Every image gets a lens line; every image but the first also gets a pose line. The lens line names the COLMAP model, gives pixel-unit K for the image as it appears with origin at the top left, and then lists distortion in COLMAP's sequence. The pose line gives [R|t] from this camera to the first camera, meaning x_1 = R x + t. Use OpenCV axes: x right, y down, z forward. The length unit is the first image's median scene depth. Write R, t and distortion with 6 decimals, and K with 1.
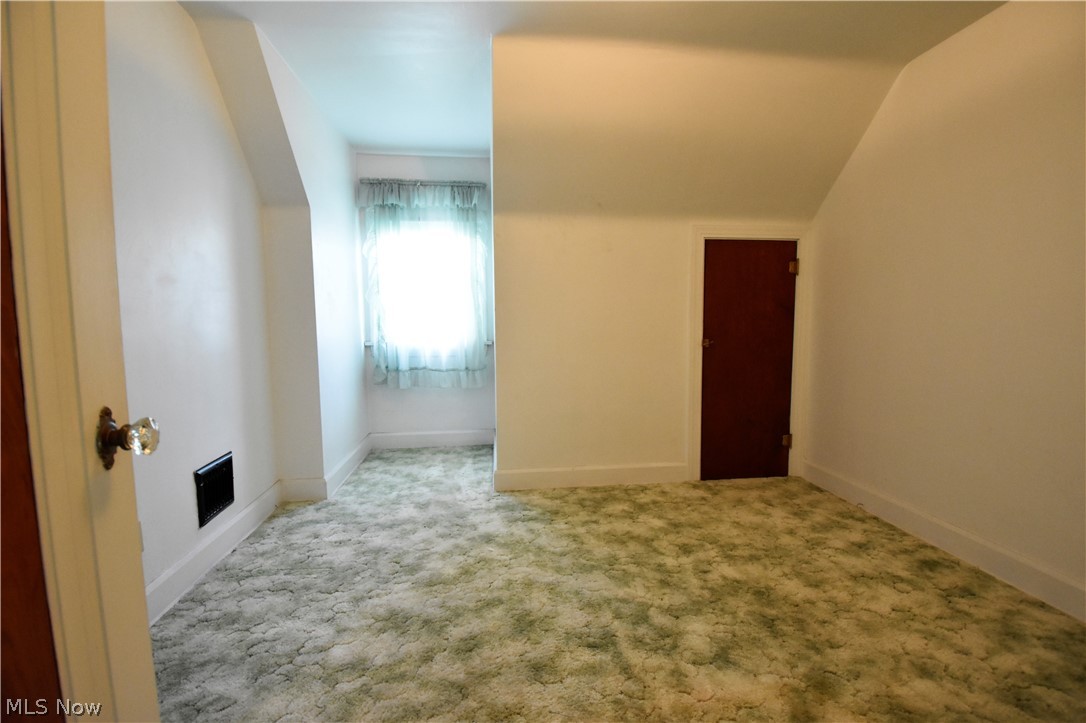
lens RADIAL K [[480.8, 0, 545.8], [0, 480.8, 360.4], [0, 0, 1]] dist [0.000505, -0.011503]
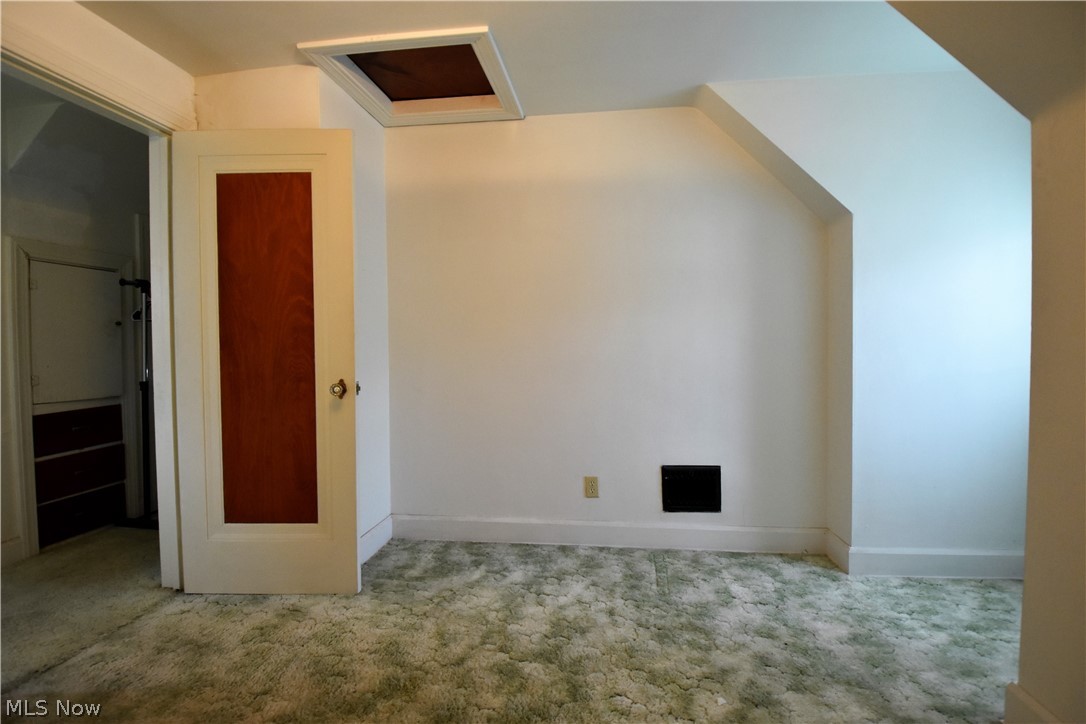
lens RADIAL K [[480.8, 0, 545.8], [0, 480.8, 360.9], [0, 0, 1]] dist [0.000505, -0.011503]
pose [[-0.199620, 0.026607, -0.979512, 0.547534], [-0.081798, 0.995690, 0.043717, -0.076777], [0.976453, 0.088848, -0.196583, 0.833650]]
